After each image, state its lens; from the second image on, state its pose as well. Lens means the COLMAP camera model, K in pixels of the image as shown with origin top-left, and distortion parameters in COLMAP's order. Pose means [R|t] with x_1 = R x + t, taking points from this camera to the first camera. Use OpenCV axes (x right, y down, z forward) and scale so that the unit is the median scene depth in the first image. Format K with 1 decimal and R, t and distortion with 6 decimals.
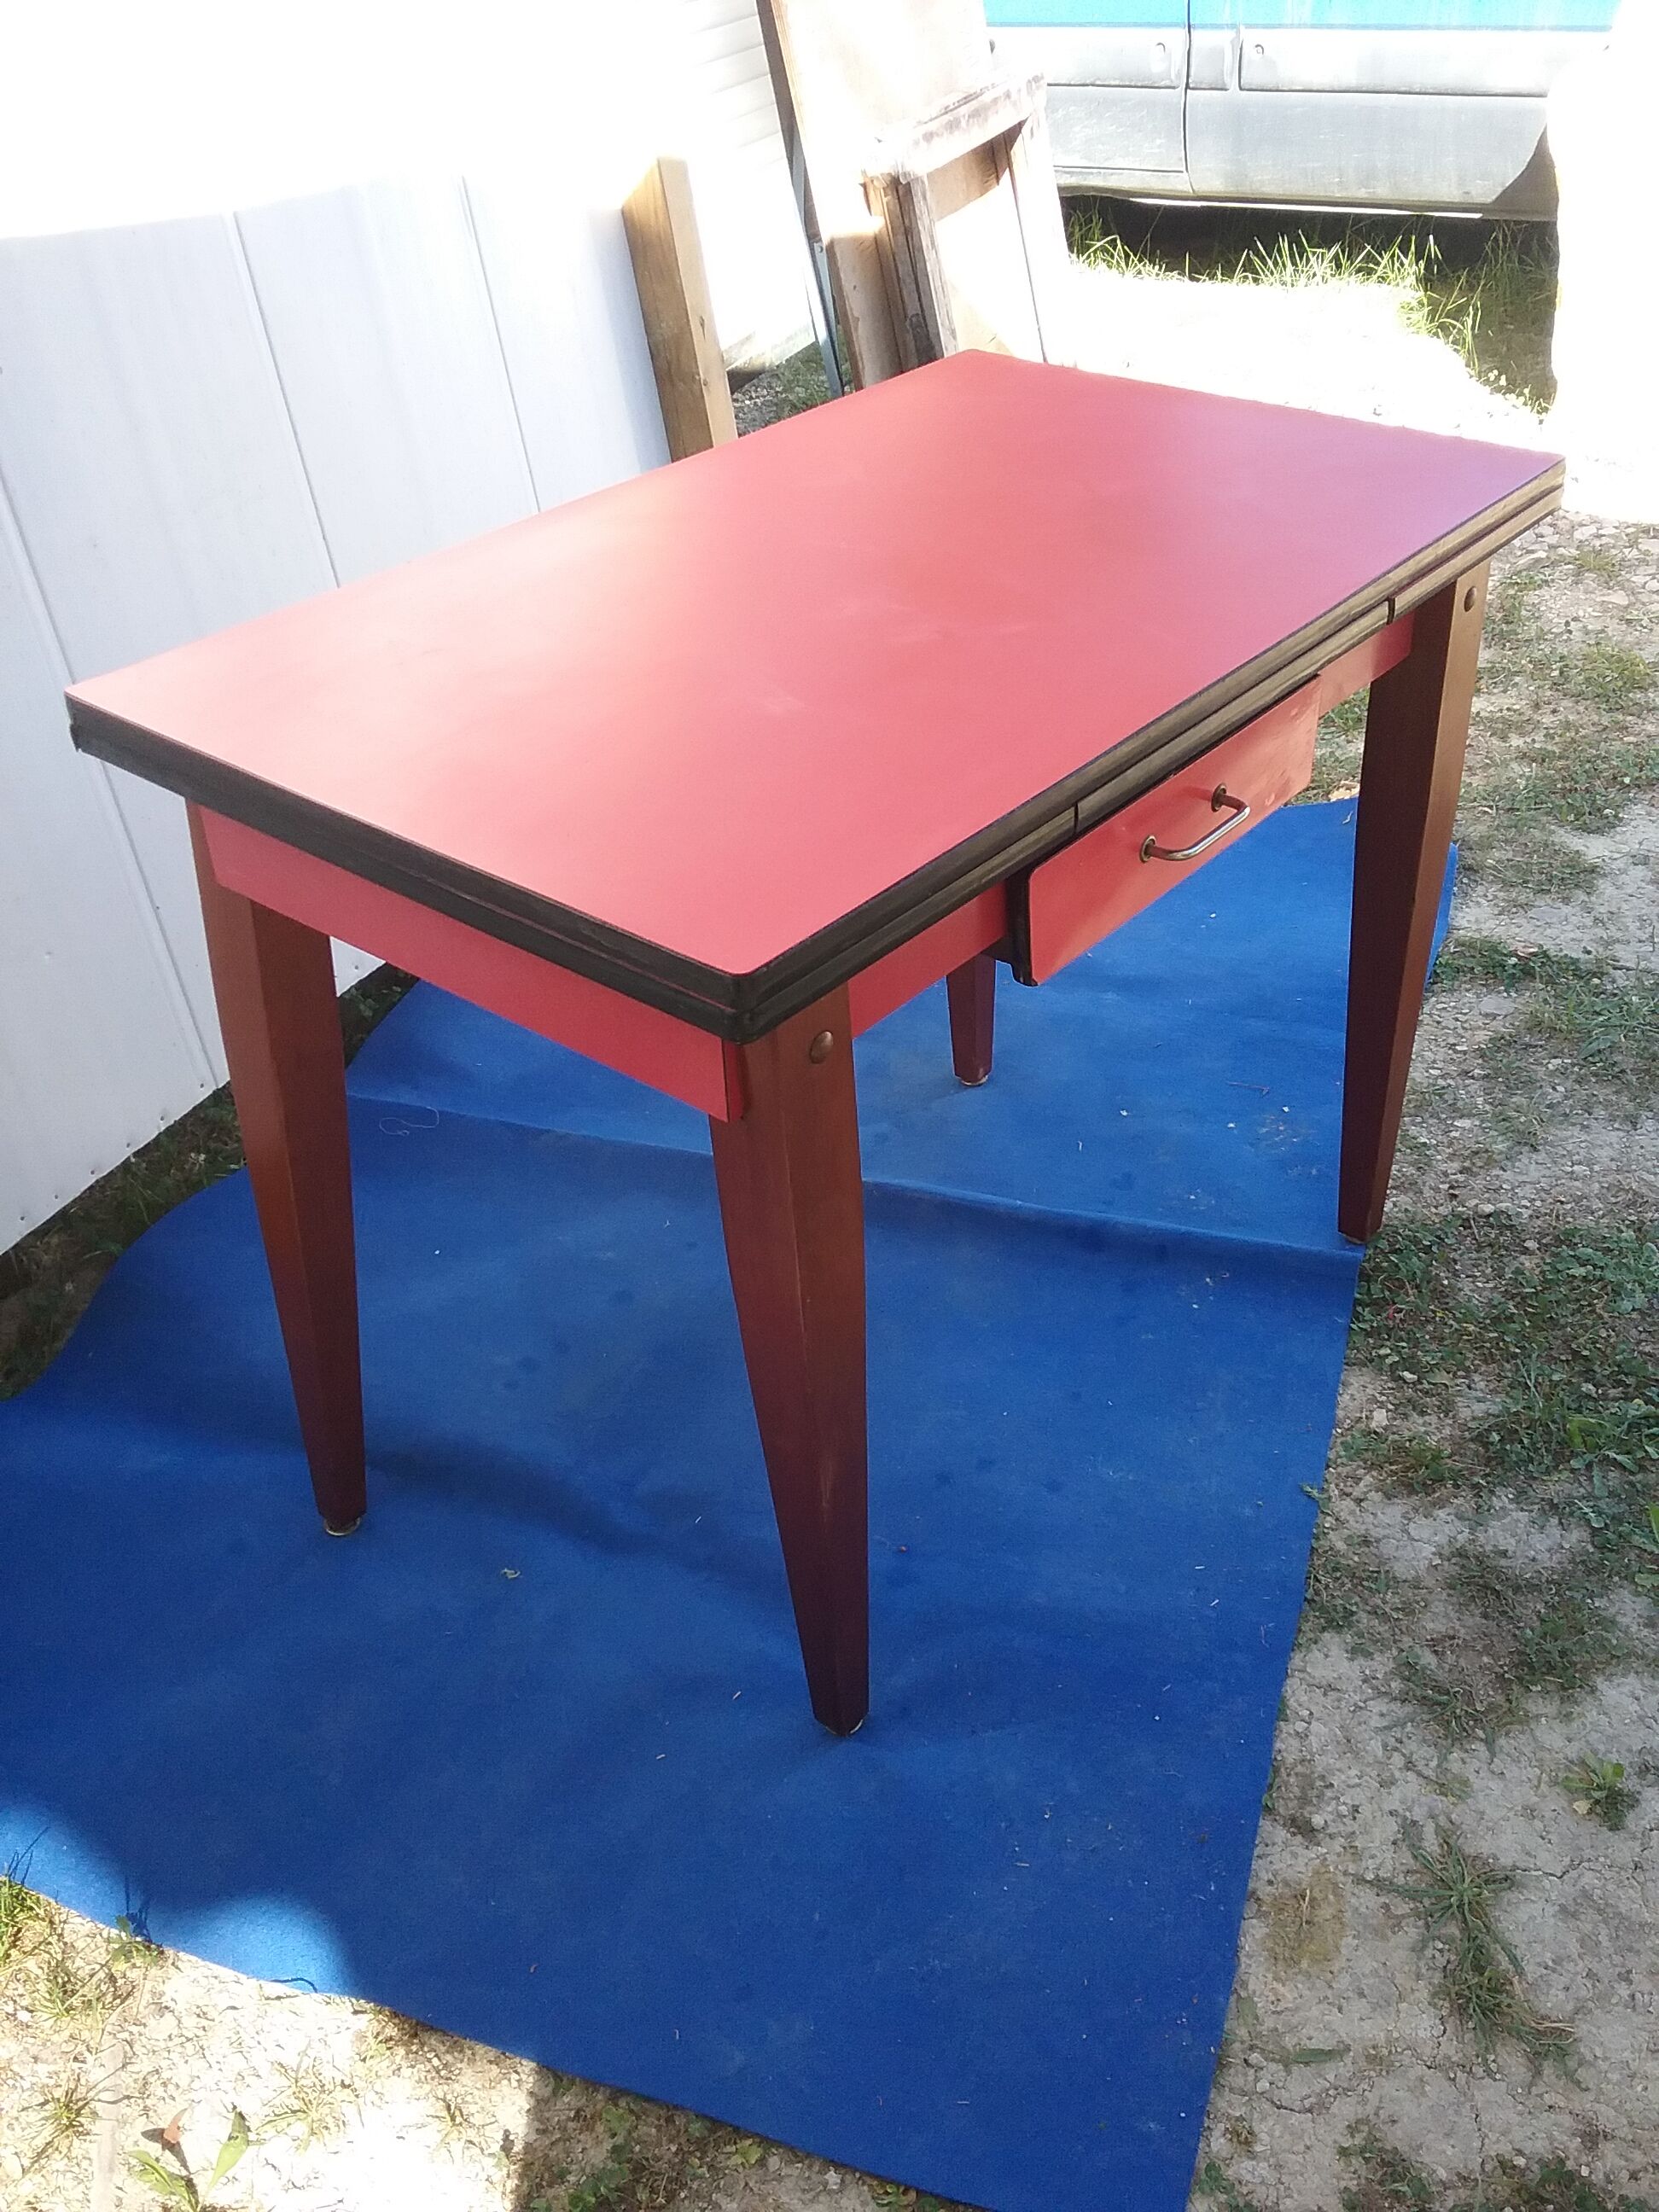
lens RADIAL K [[2027.3, 0, 852.3], [0, 2027.3, 1102.9], [0, 0, 1]] dist [0.072107, -0.159230]
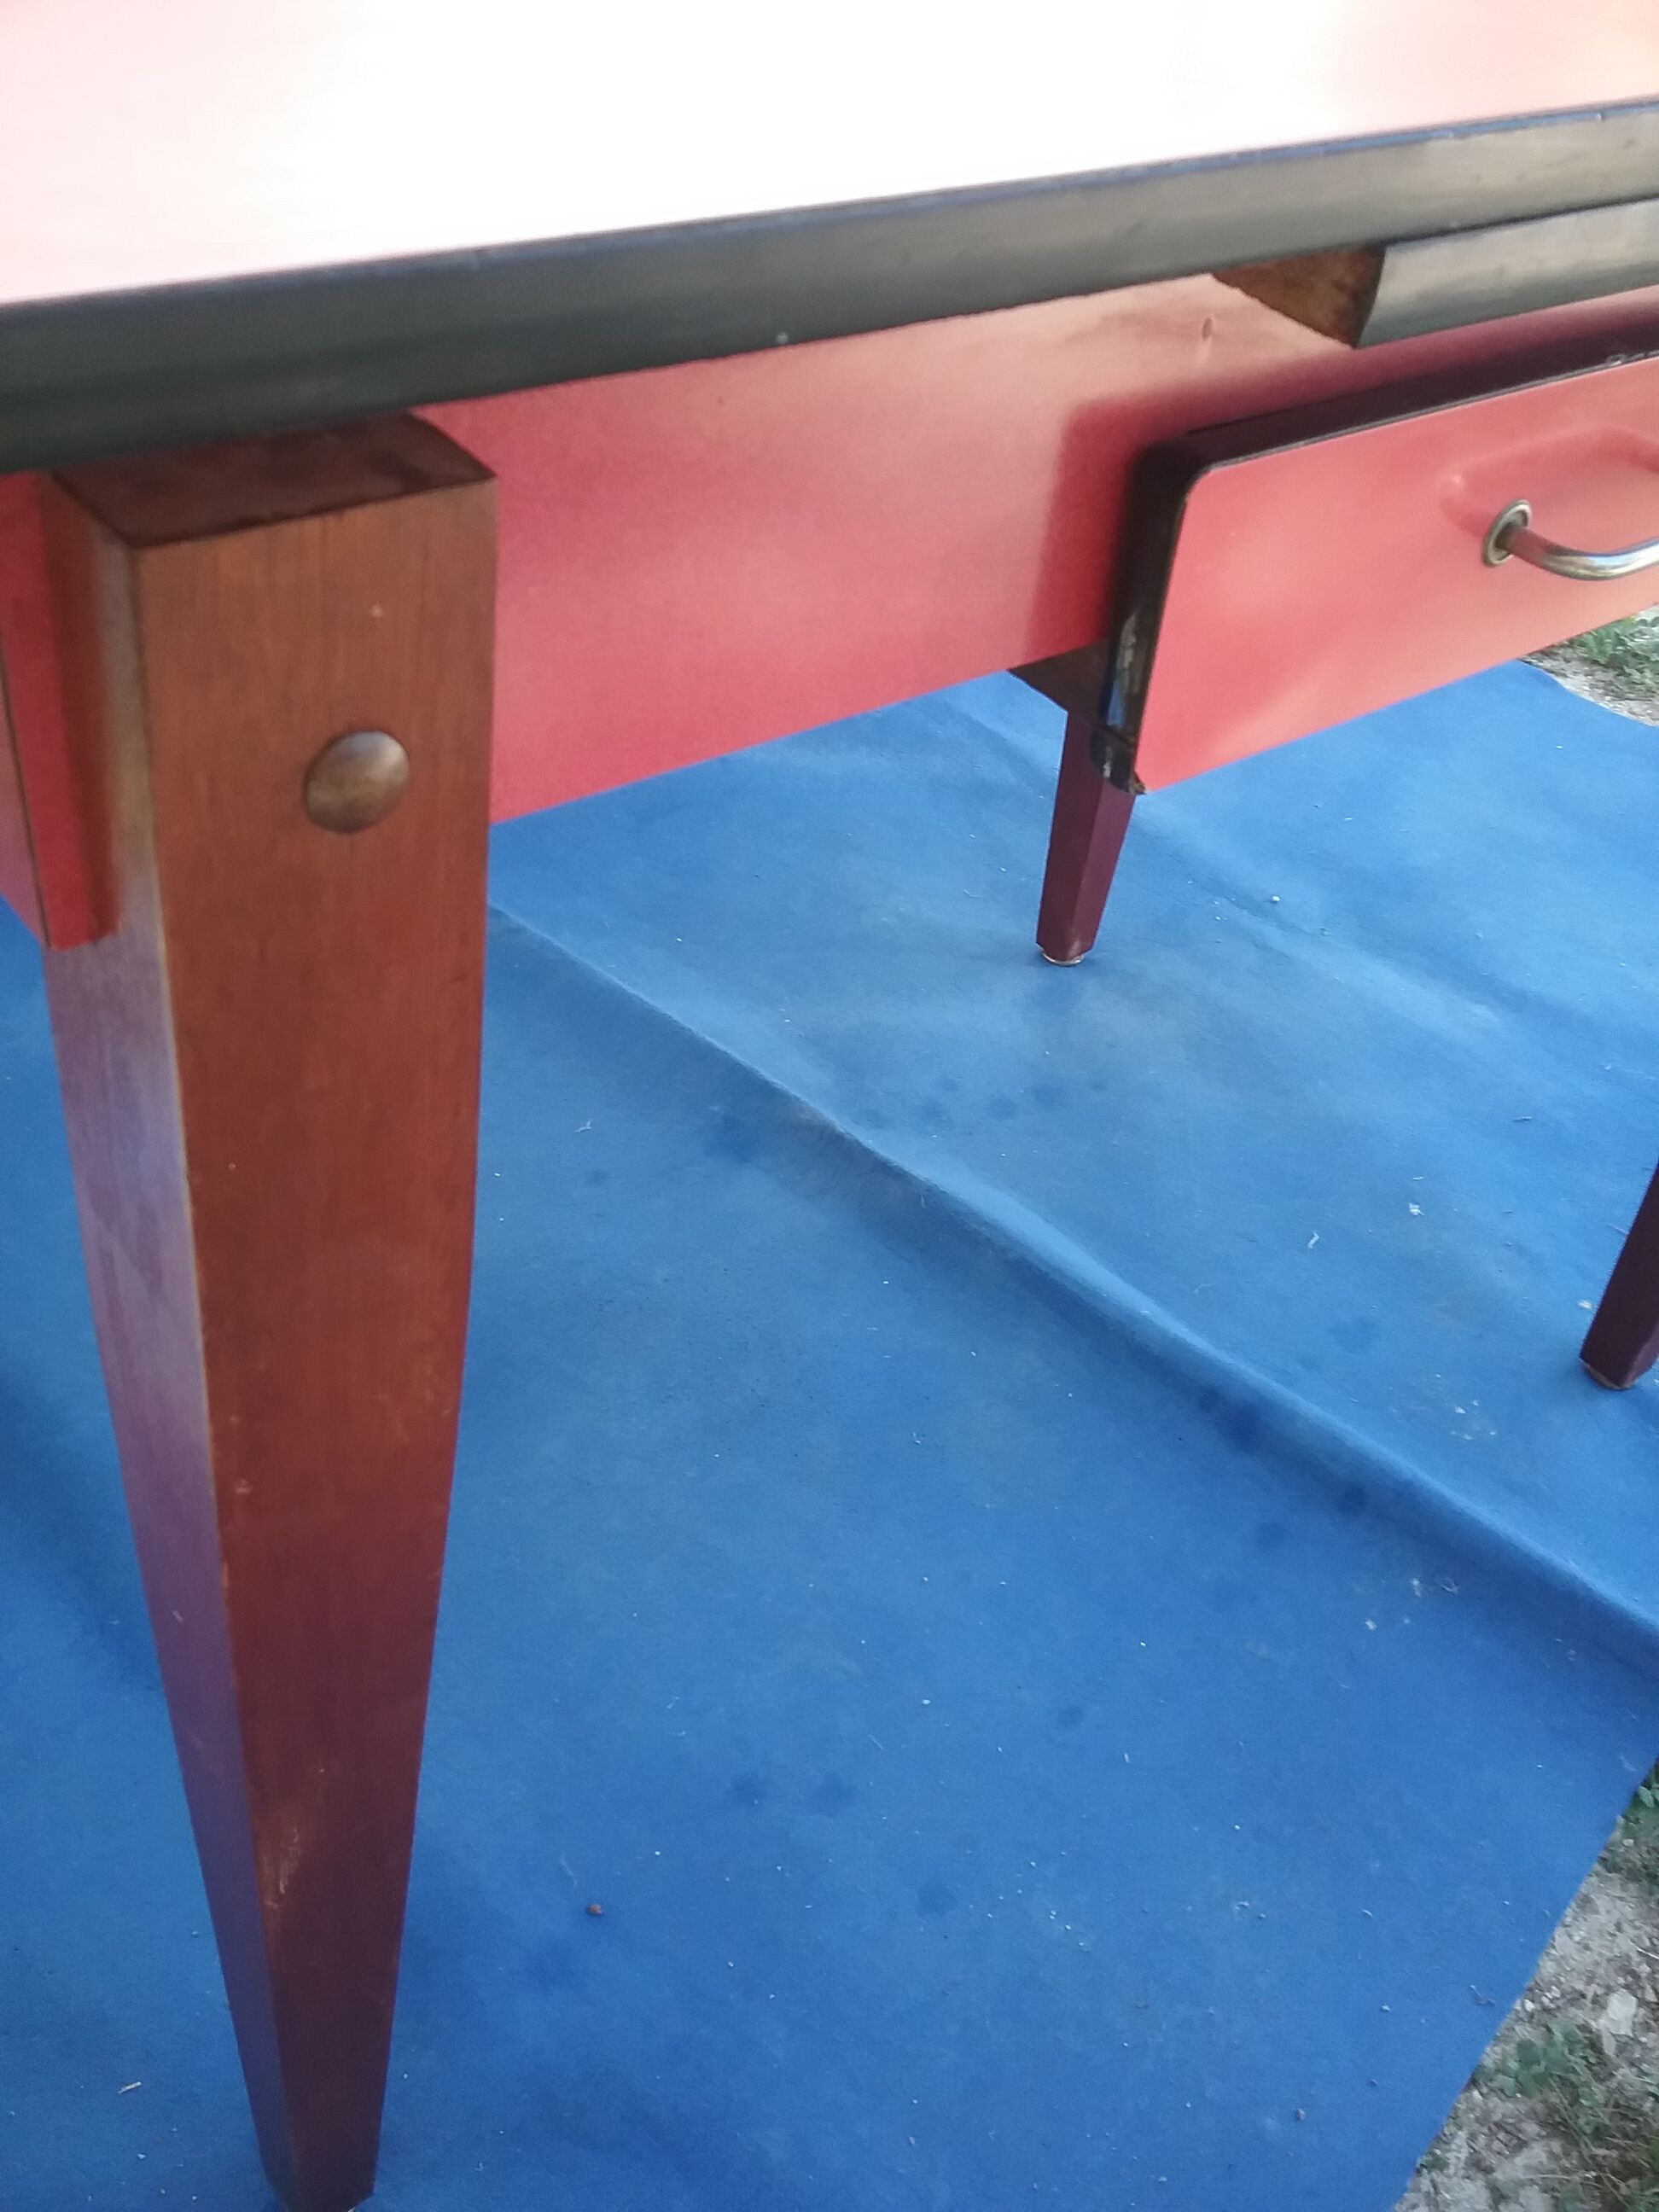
lens RADIAL K [[2027.3, 0, 852.3], [0, 2027.3, 1102.9], [0, 0, 1]] dist [0.072107, -0.159230]
pose [[0.918897, 0.347279, -0.187151, 0.112618], [-0.329602, 0.936526, 0.119507, -0.055184], [0.216774, -0.048129, 0.975035, 0.530412]]
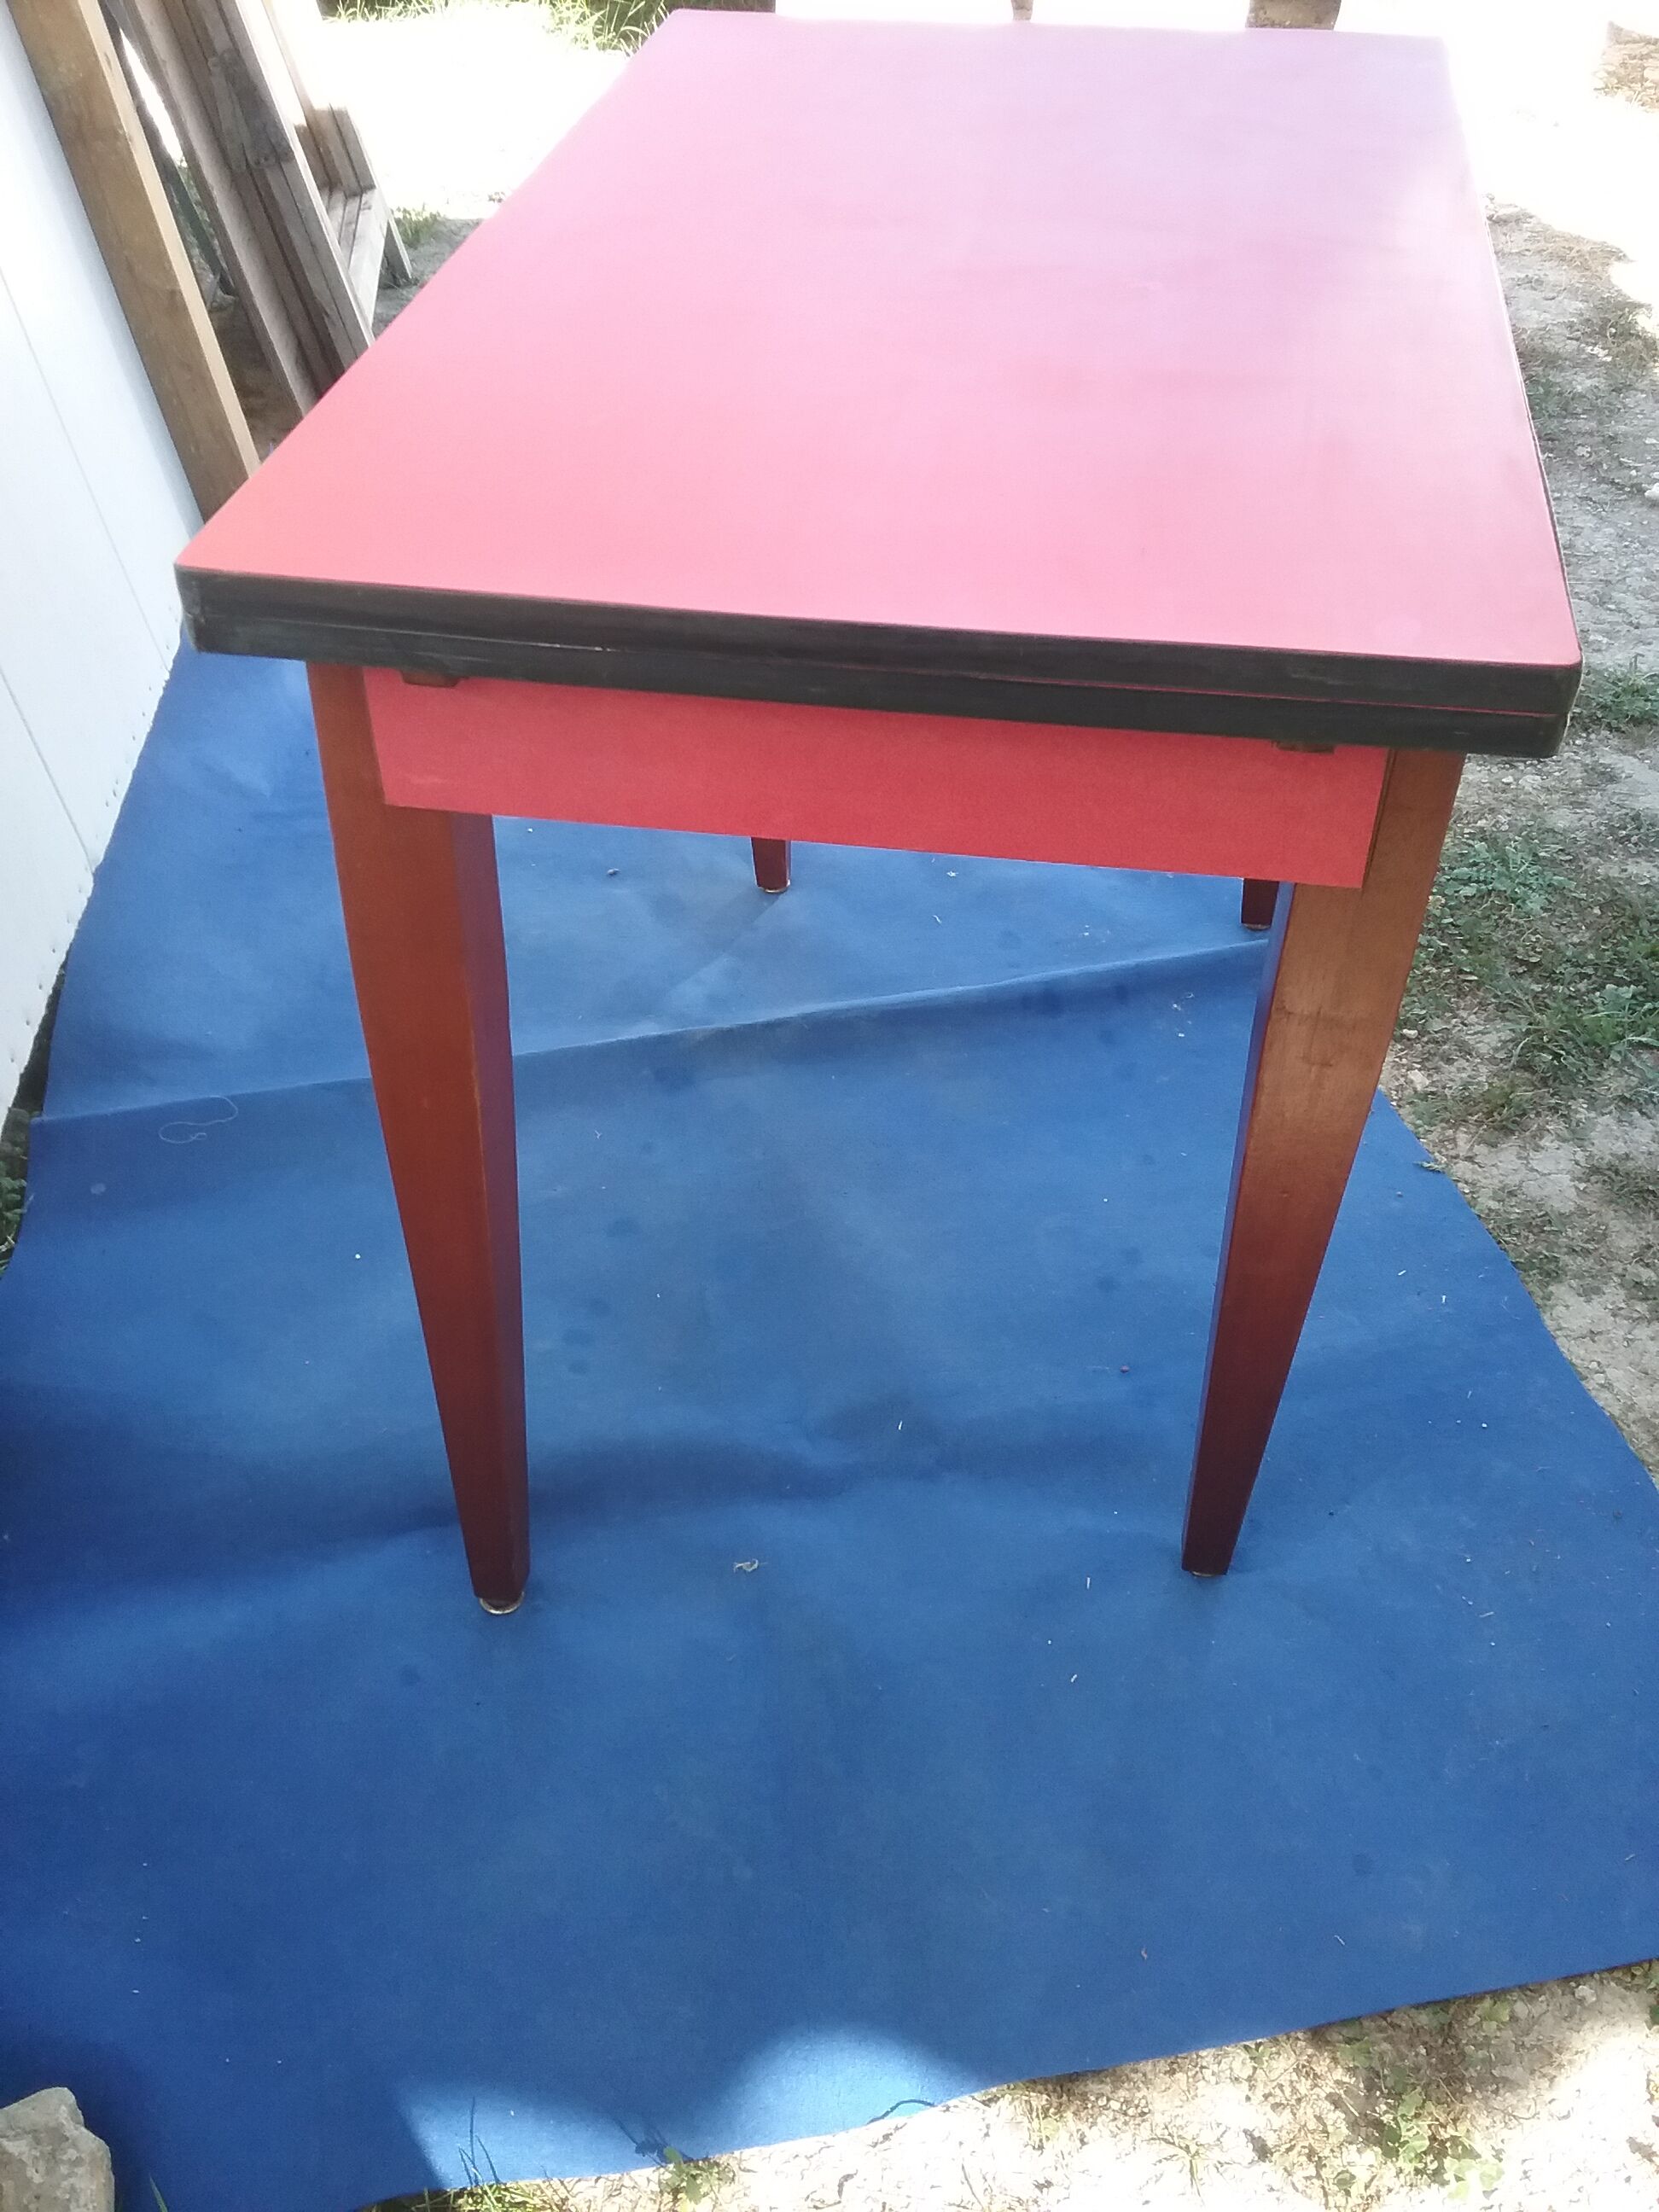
lens RADIAL K [[2036.3, 0, 829.5], [0, 2036.3, 1106.0], [0, 0, 1]] dist [0.079573, -0.158236]
pose [[0.866601, -0.308452, 0.392250, -0.415013], [0.273108, 0.951068, 0.144508, -0.058714], [-0.417630, -0.018104, 0.908437, 0.239243]]
